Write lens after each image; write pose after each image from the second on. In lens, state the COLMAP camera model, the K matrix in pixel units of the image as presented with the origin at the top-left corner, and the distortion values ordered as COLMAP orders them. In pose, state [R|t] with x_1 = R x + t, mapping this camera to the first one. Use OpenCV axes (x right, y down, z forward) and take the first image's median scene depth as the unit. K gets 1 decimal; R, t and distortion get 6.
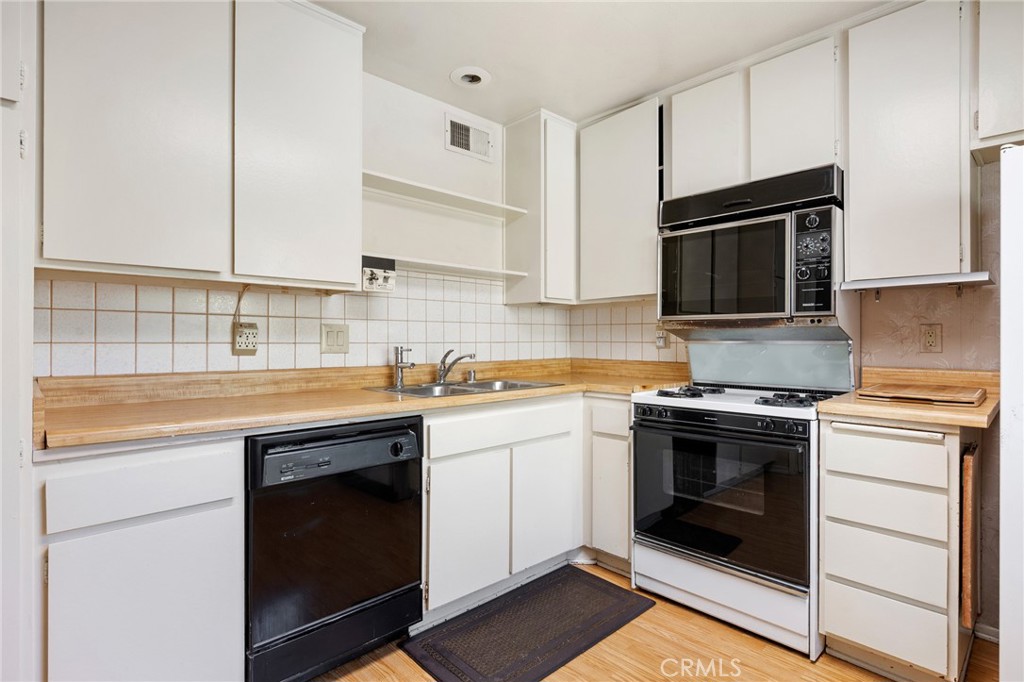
lens RADIAL K [[510.7, 0, 512.3], [0, 510.7, 339.1], [0, 0, 1]] dist [-0.004387, -0.000777]
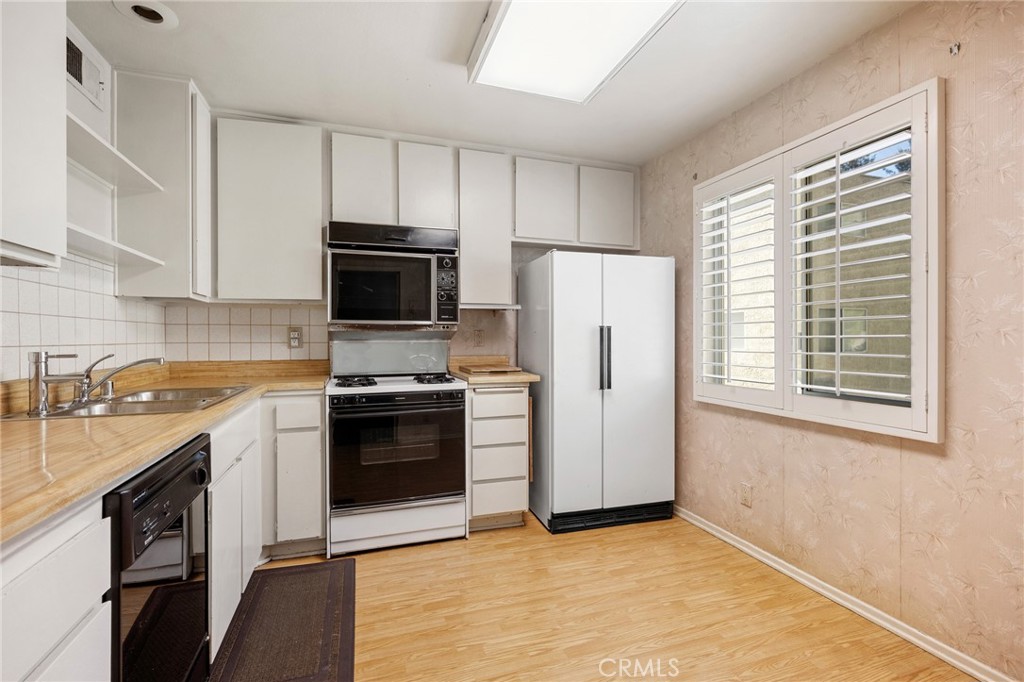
lens RADIAL K [[469.0, 0, 510.3], [0, 469.0, 340.1], [0, 0, 1]] dist [-0.000033, 0.000247]
pose [[0.424608, -0.004033, 0.905368, -0.571787], [0.003765, 0.999989, 0.002689, 0.000398], [-0.905370, 0.002267, 0.424618, 0.200031]]
